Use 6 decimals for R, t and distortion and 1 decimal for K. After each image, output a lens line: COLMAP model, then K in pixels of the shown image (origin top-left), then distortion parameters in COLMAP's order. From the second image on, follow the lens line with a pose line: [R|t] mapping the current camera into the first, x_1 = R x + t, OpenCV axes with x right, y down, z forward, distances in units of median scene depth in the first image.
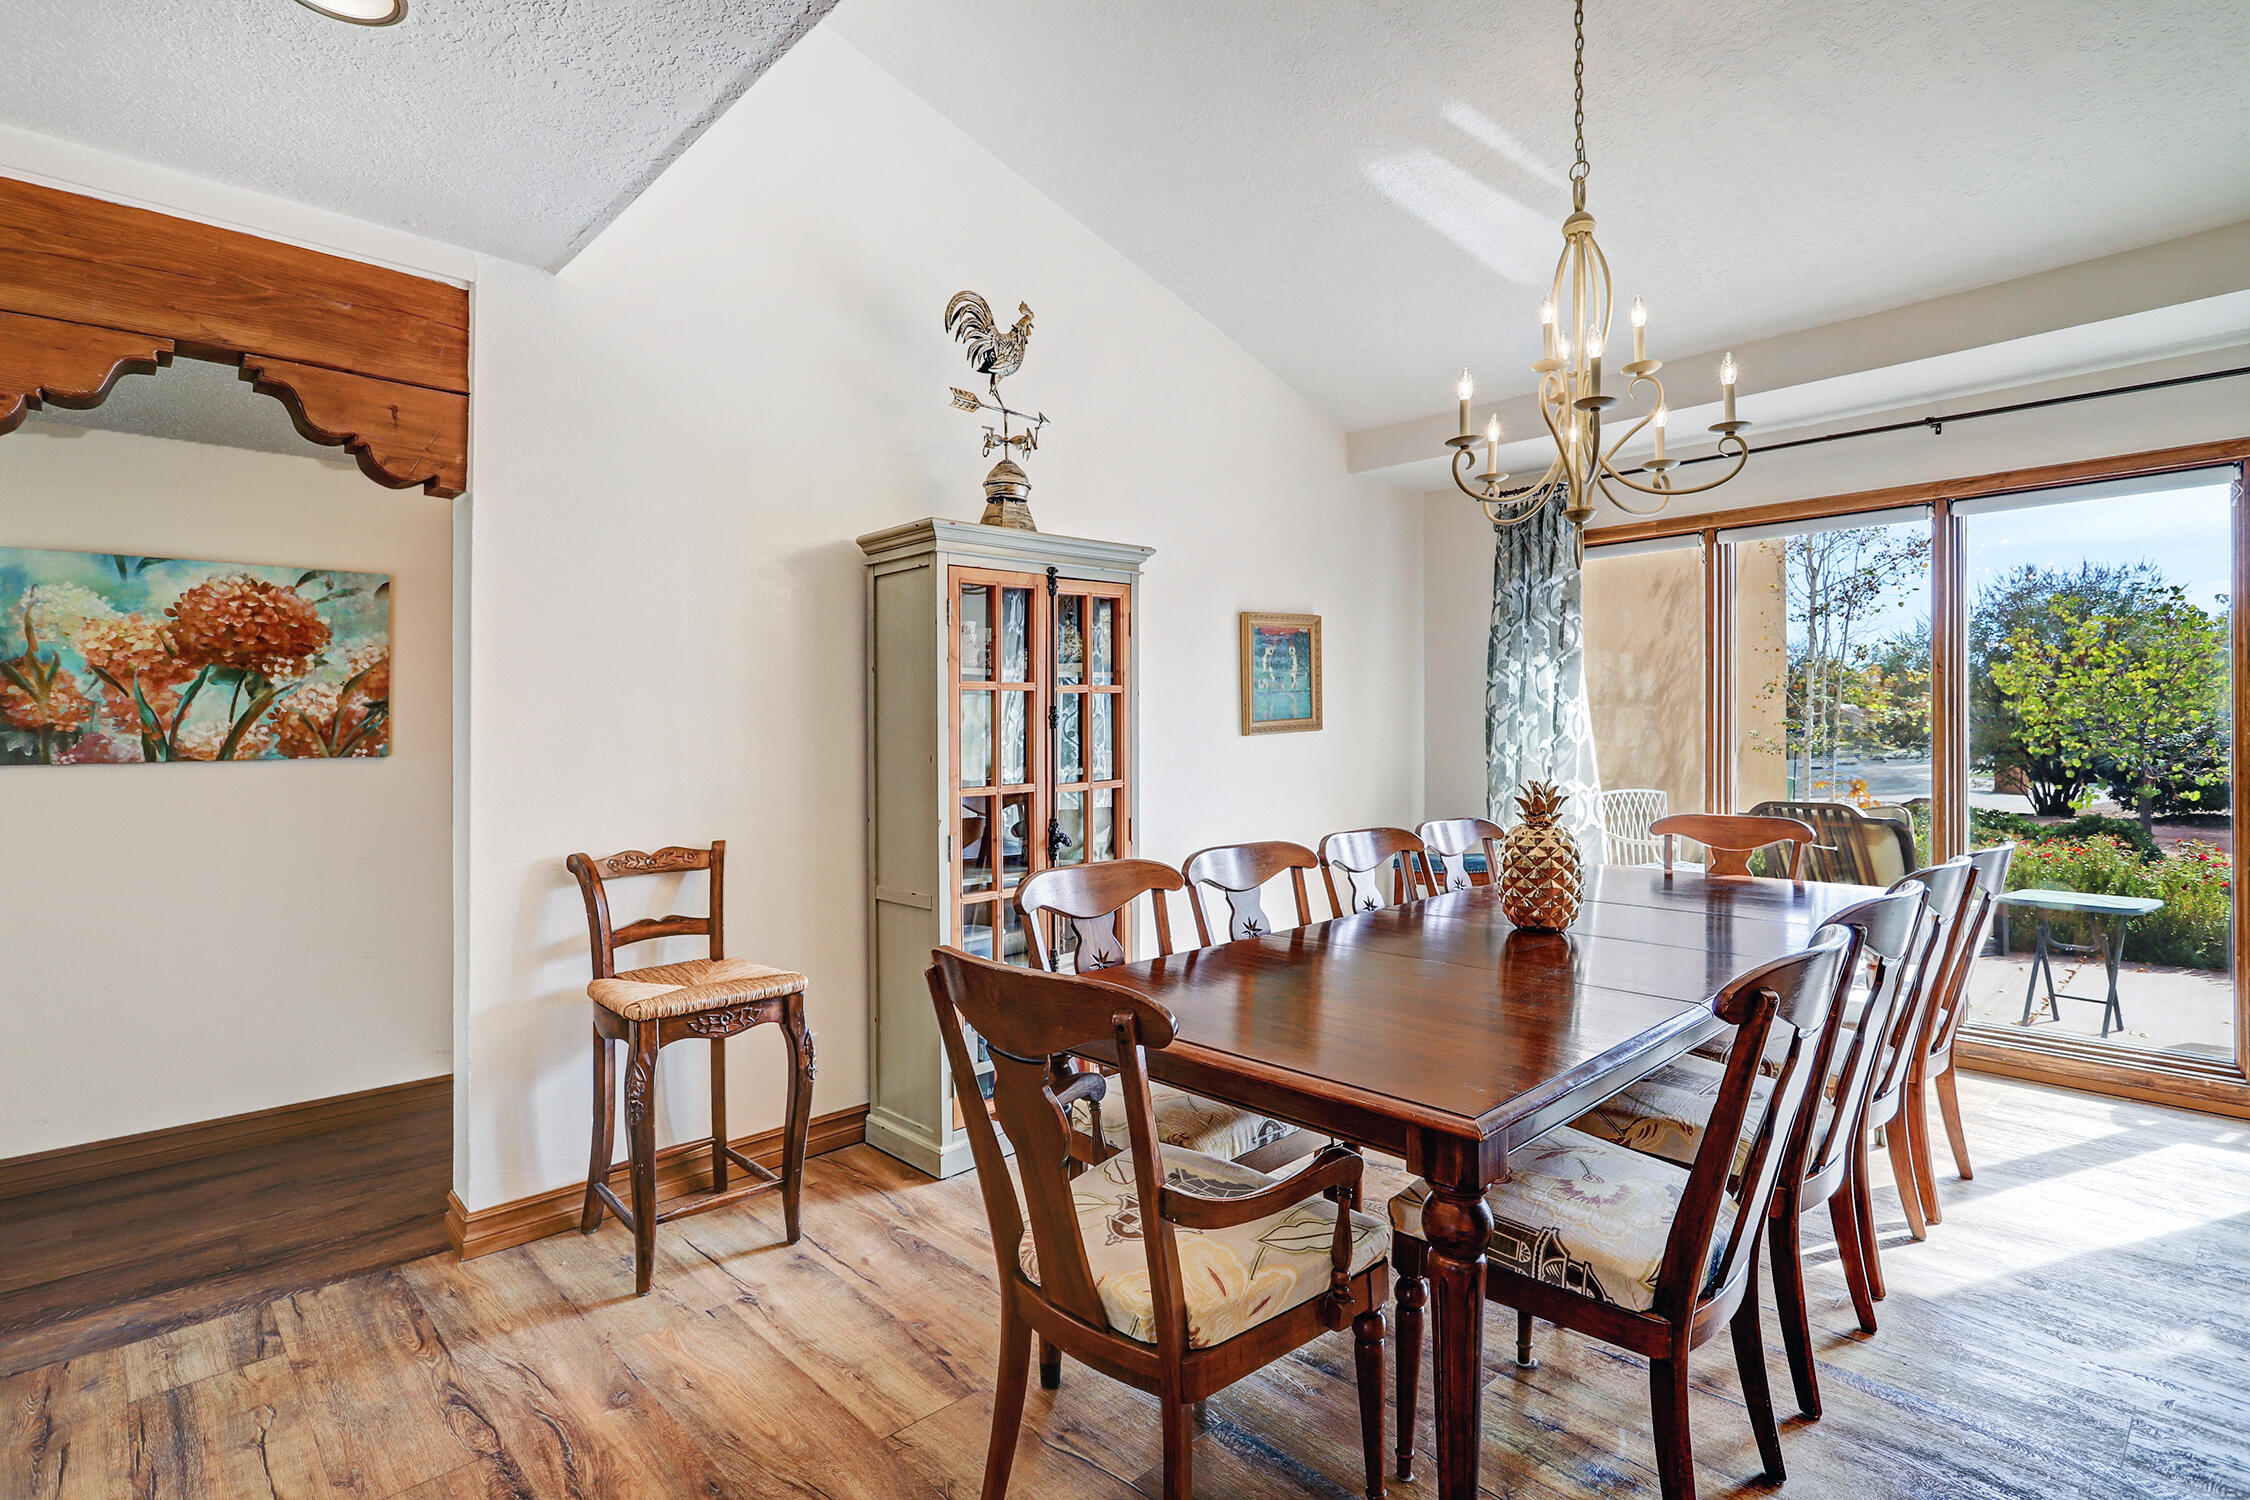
lens RADIAL K [[1069.8, 0, 1117.6], [0, 1069.8, 729.2], [0, 0, 1]] dist [0.001912, 0.000429]
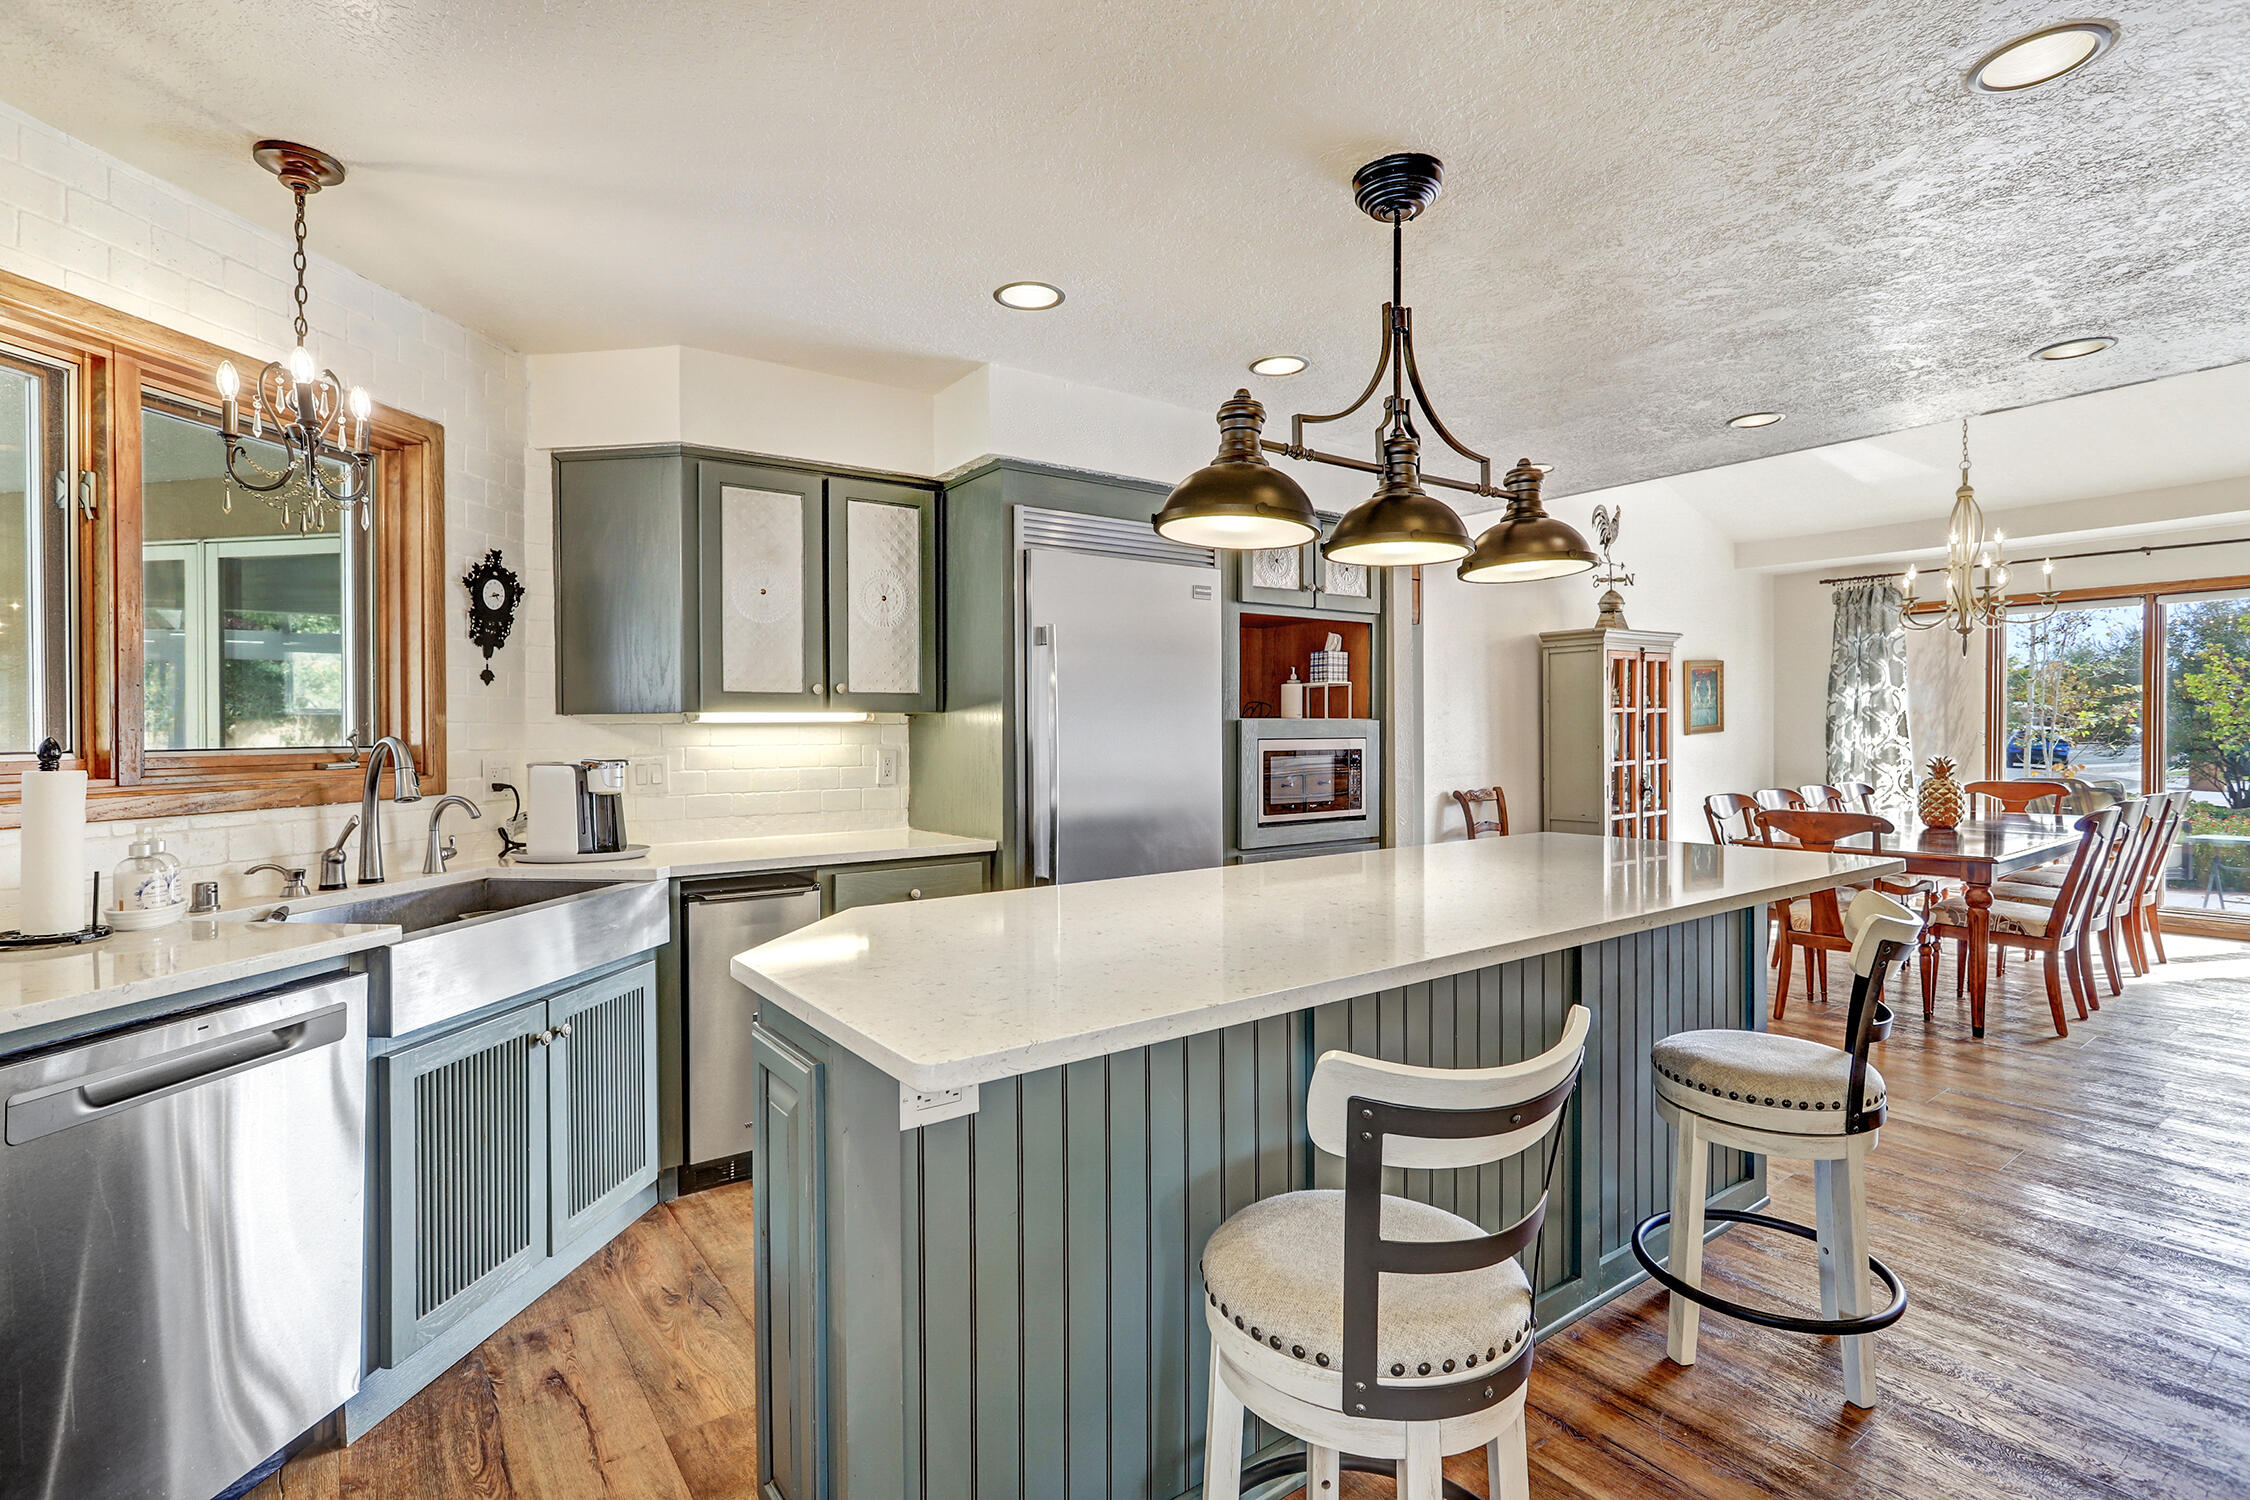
lens RADIAL K [[1065.1, 0, 1114.1], [0, 1065.1, 746.7], [0, 0, 1]] dist [-0.003001, 0.000031]
pose [[0.994324, -0.001907, -0.106379, -0.686457], [0.003327, 0.999908, 0.013170, -0.001838], [0.106344, -0.013449, 0.994238, -0.852850]]
